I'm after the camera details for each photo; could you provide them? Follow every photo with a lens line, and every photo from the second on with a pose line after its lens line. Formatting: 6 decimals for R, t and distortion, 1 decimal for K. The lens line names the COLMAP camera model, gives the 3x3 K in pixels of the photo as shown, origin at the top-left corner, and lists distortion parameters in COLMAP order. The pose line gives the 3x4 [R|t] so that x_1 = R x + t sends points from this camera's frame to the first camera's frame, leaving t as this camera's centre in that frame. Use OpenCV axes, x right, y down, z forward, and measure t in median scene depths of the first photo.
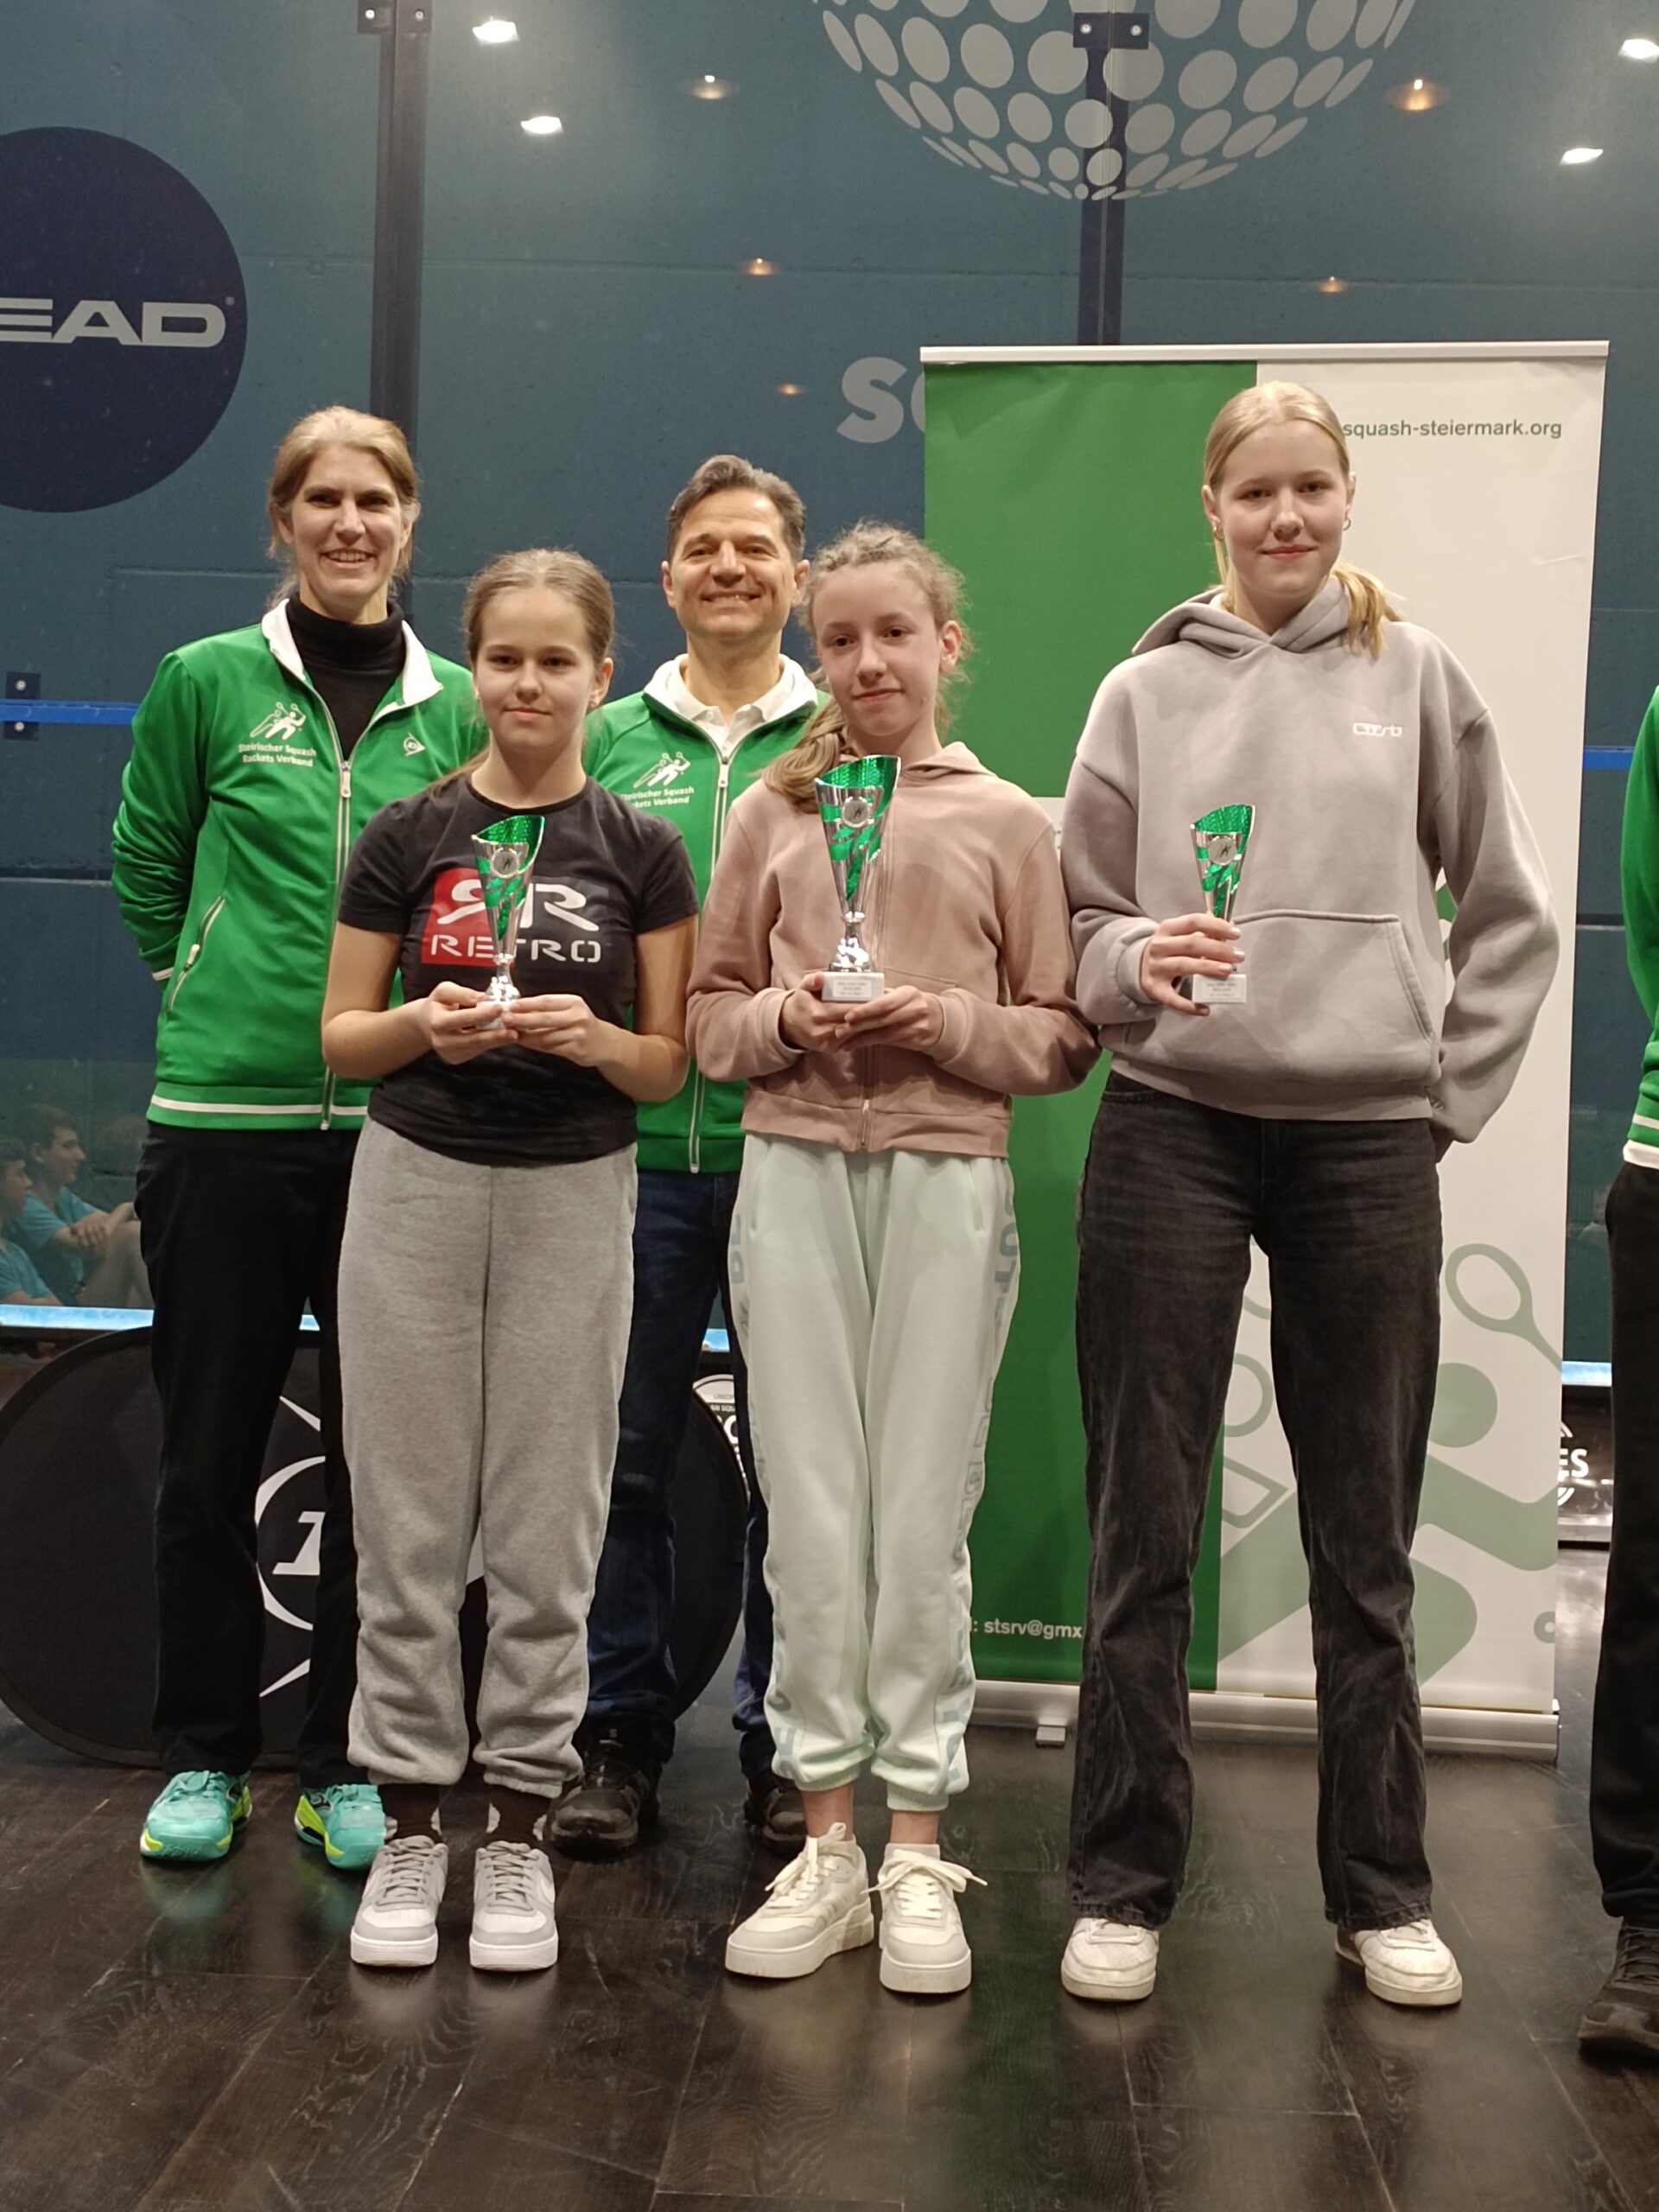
lens RADIAL K [[3229.5, 0, 831.1], [0, 3229.5, 1111.2], [0, 0, 1]] dist [0.008325, 0.147065]
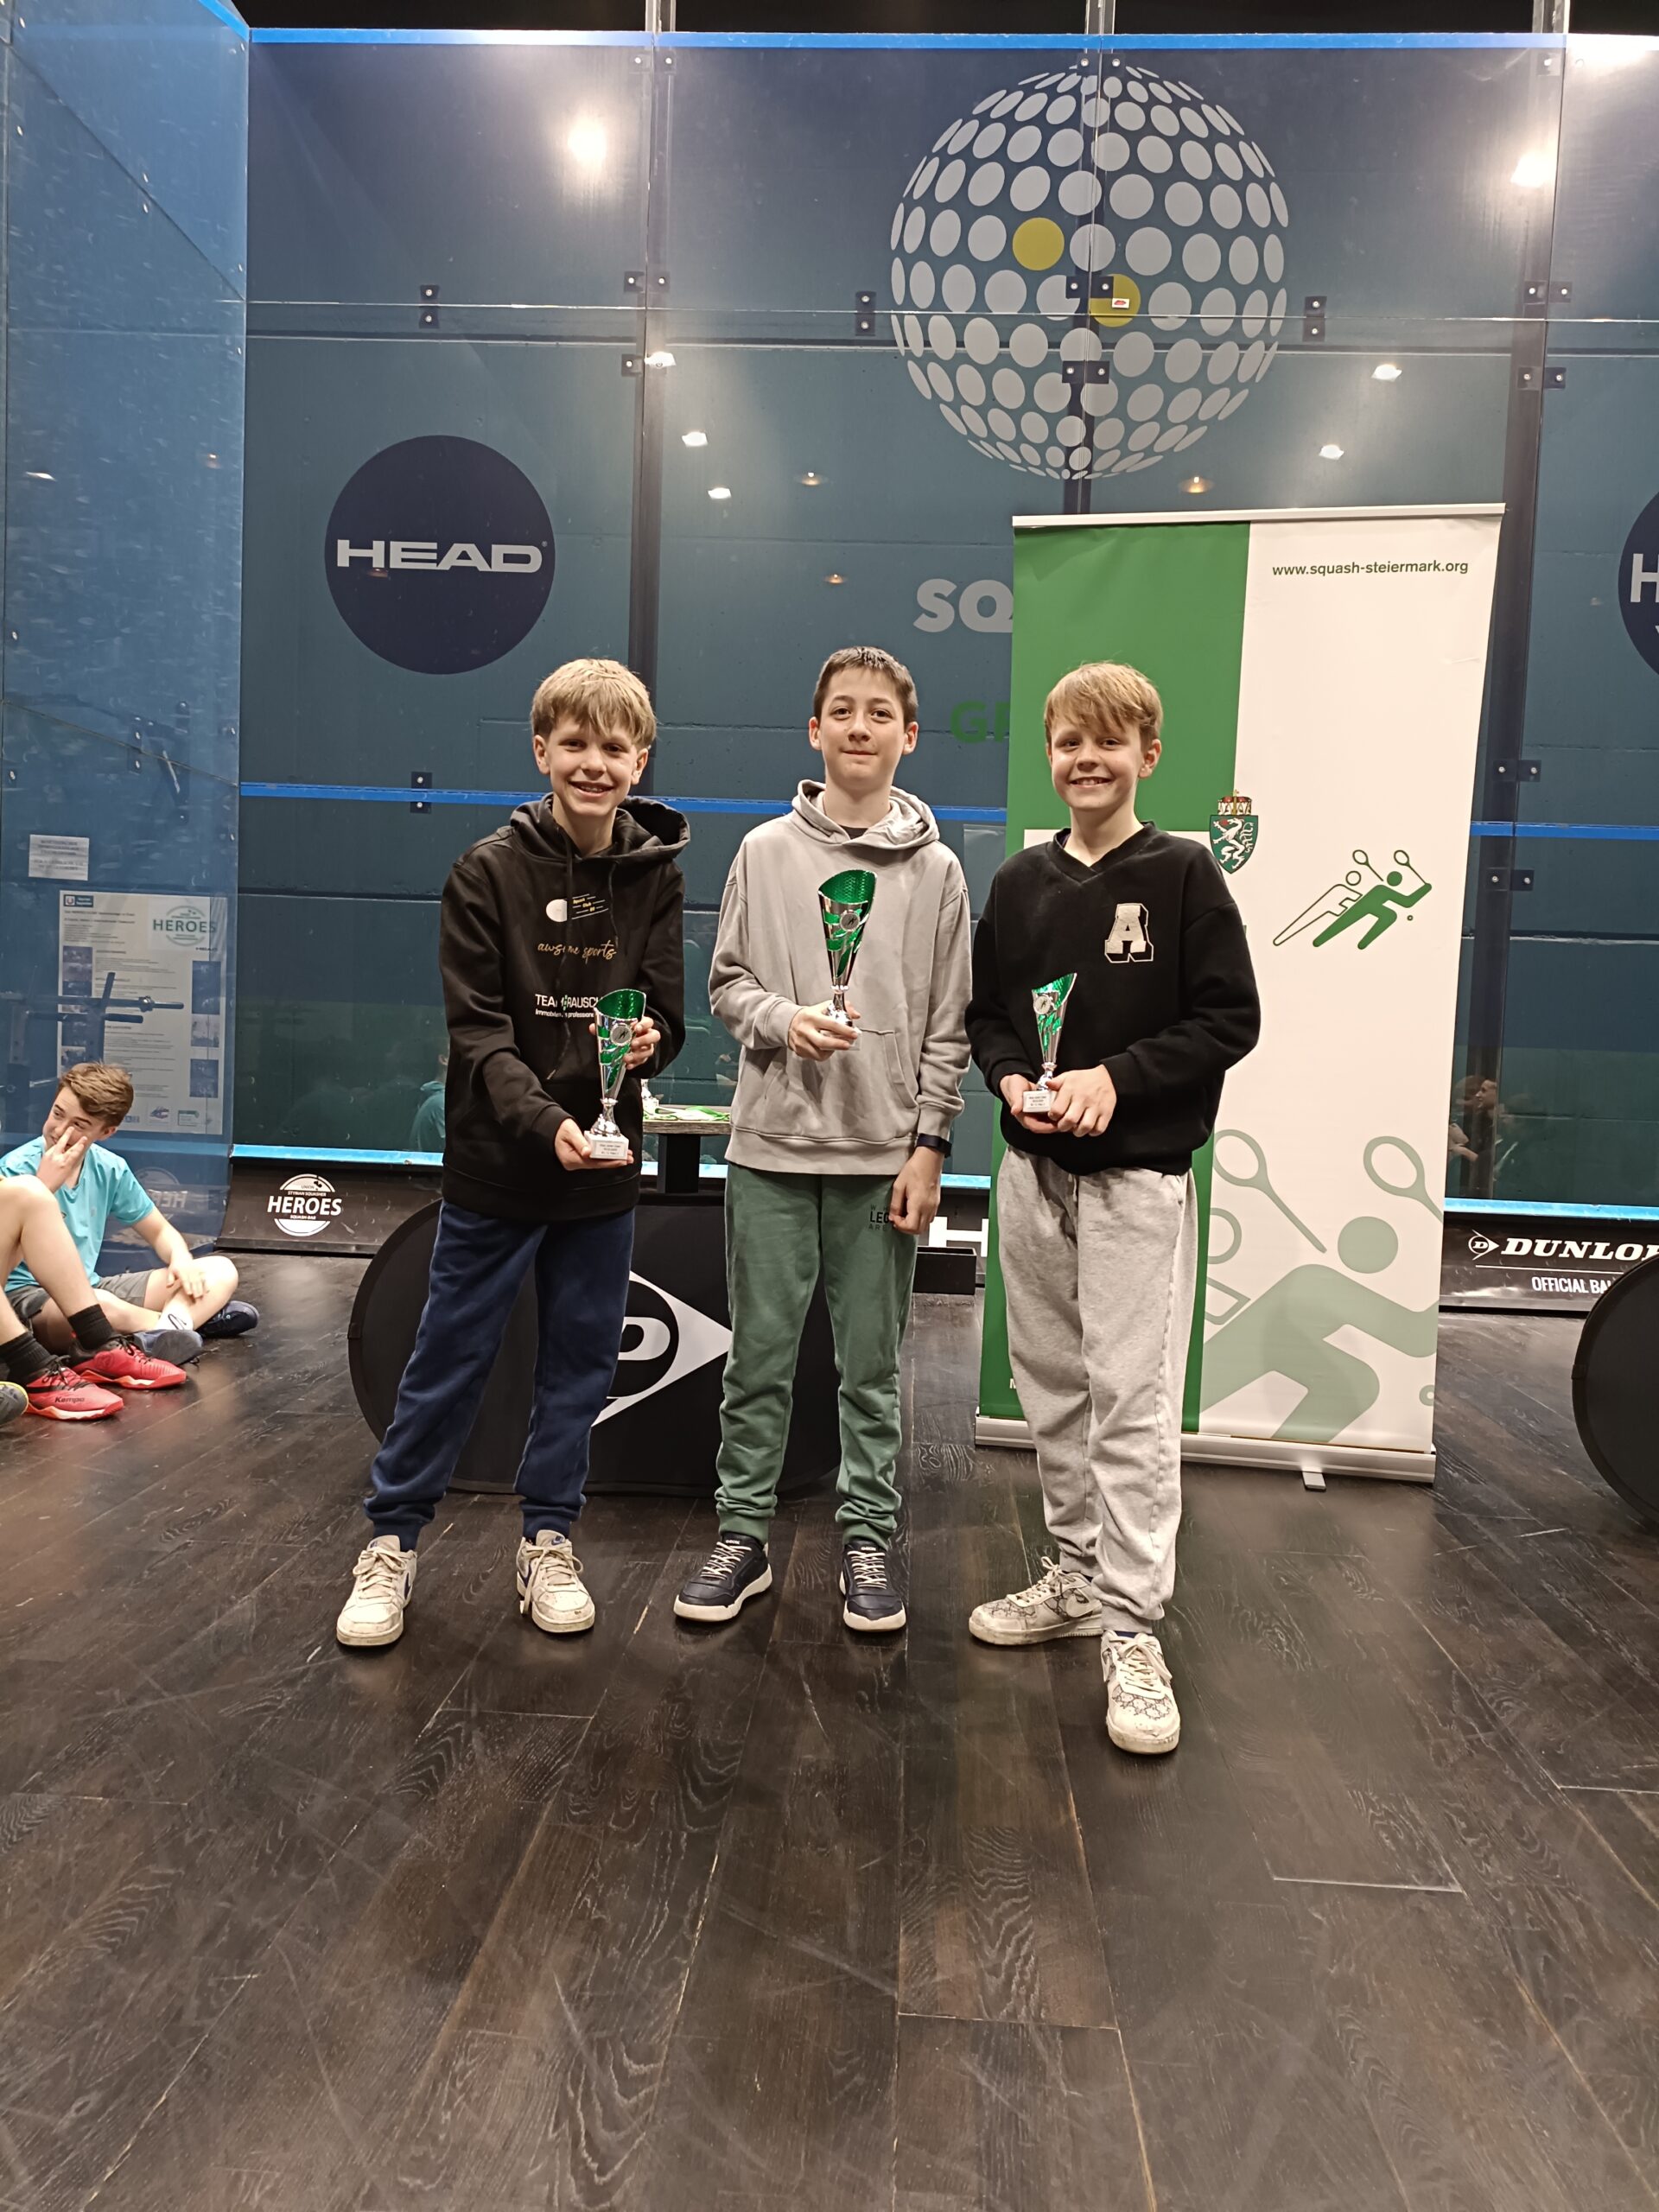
lens RADIAL K [[1595.7, 0, 829.5], [0, 1595.7, 1106.0], [0, 0, 1]] dist [0.050354, -0.000609]
pose [[0.999880, 0.006564, -0.014058, -0.027981], [-0.005923, 0.998961, 0.045196, -0.002706], [0.014340, -0.045107, 0.998879, 0.175578]]
